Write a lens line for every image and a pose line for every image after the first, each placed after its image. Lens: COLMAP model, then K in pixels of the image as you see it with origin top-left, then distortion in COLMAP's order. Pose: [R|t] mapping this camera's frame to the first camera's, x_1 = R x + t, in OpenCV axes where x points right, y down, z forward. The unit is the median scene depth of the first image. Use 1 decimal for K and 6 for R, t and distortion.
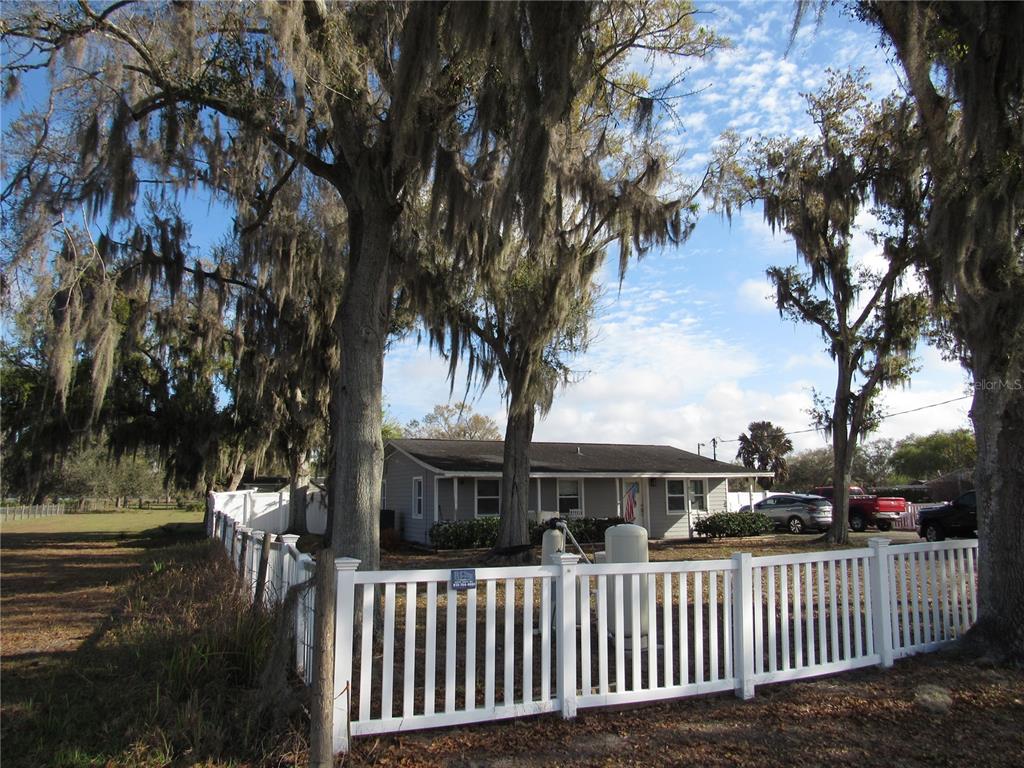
lens RADIAL K [[734.7, 0, 517.8], [0, 734.7, 387.5], [0, 0, 1]] dist [-0.031918, 0.015562]
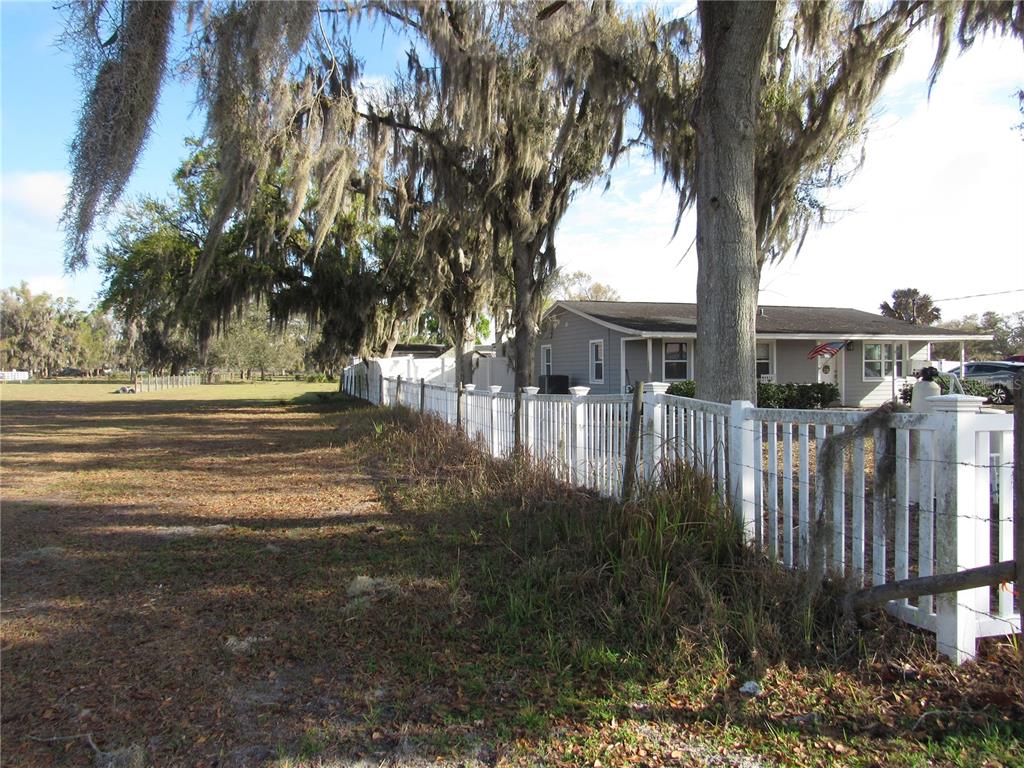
lens RADIAL K [[734.7, 0, 516.4], [0, 734.7, 384.5], [0, 0, 1]] dist [-0.031918, 0.015562]
pose [[0.992001, 0.004958, -0.126131, -0.132908], [0.015999, 0.986230, 0.164602, 0.024398], [0.125210, -0.165304, 0.978262, 0.066099]]
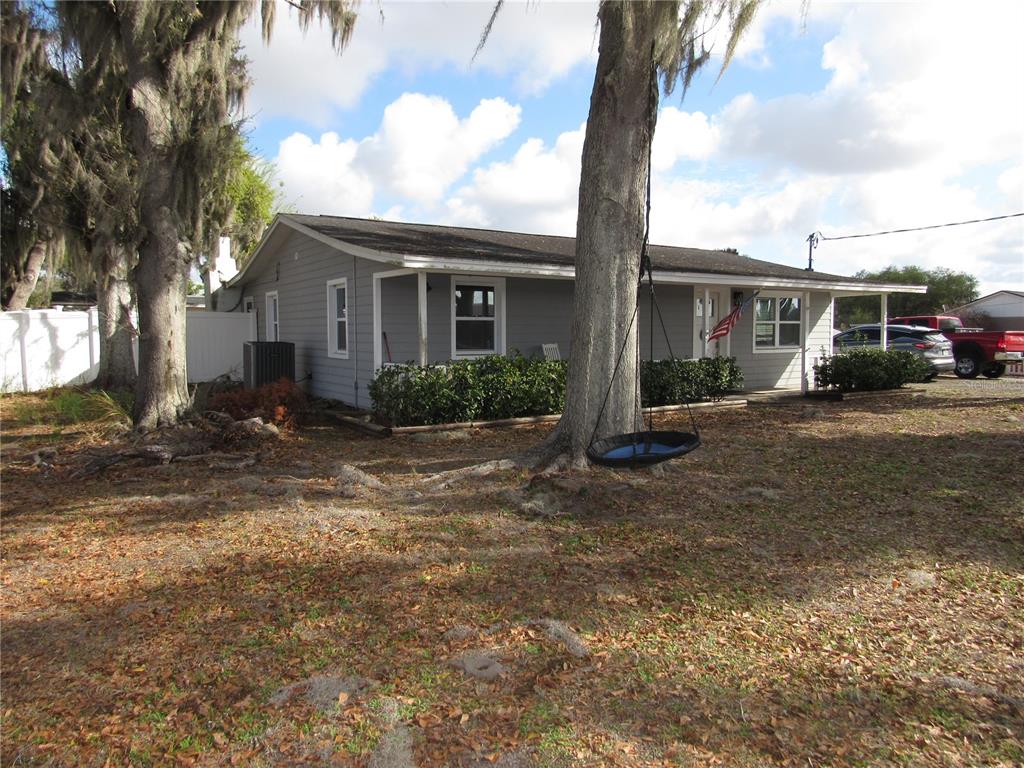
lens RADIAL K [[734.7, 0, 515.4], [0, 734.7, 378.7], [0, 0, 1]] dist [-0.031918, 0.015562]
pose [[0.992448, 0.000256, 0.122664, -0.082620], [-0.025689, 0.978257, 0.205802, 0.089135], [-0.119944, -0.207398, 0.970876, 0.513789]]
